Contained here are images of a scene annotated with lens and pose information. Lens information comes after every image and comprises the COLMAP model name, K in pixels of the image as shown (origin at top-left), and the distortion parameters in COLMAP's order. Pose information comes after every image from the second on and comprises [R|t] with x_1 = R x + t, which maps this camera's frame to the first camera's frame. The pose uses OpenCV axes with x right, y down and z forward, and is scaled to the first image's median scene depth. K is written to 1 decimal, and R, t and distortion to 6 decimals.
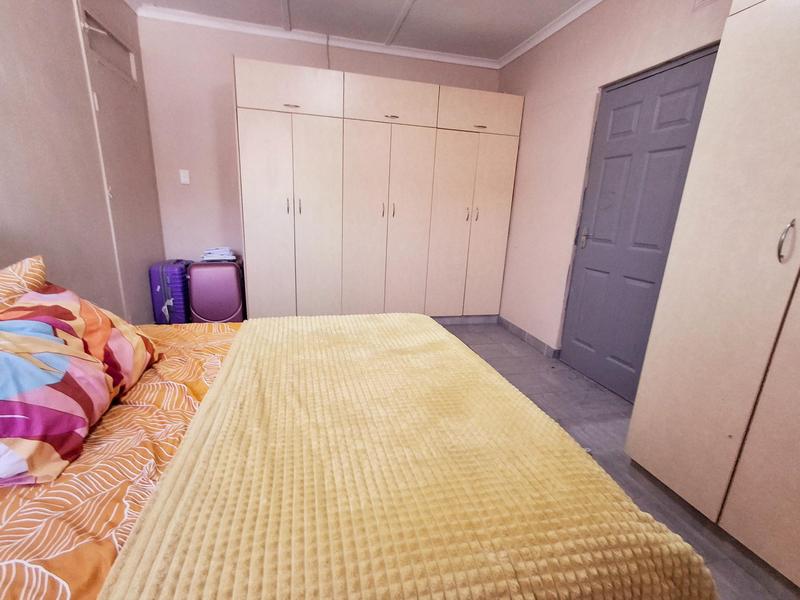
lens RADIAL K [[364.3, 0, 394.4], [0, 364.3, 304.4], [0, 0, 1]] dist [-0.002700, 0.007388]
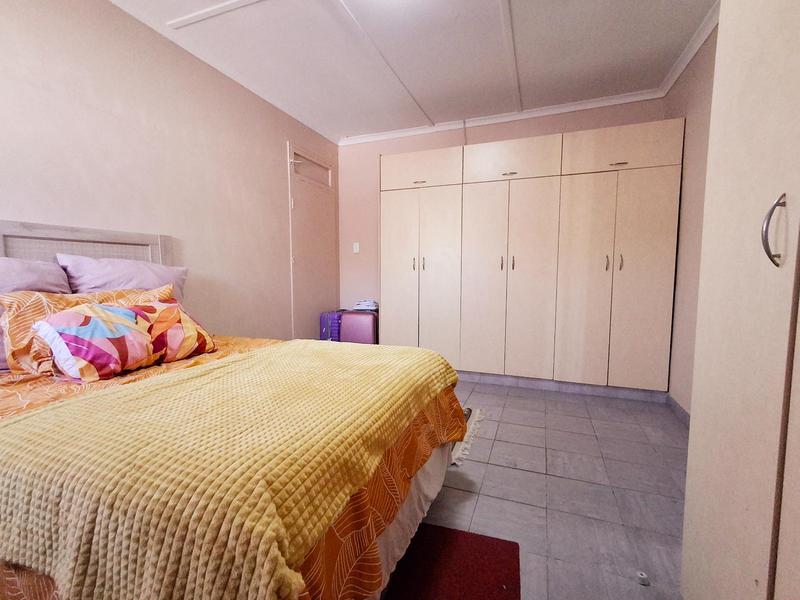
lens RADIAL K [[364.3, 0, 394.4], [0, 364.3, 304.4], [0, 0, 1]] dist [-0.002700, 0.007388]
pose [[0.815868, 0.006149, -0.578205, 0.325602], [-0.116138, 0.981310, -0.153439, 0.039434], [0.566454, 0.192338, 0.801334, 0.067911]]
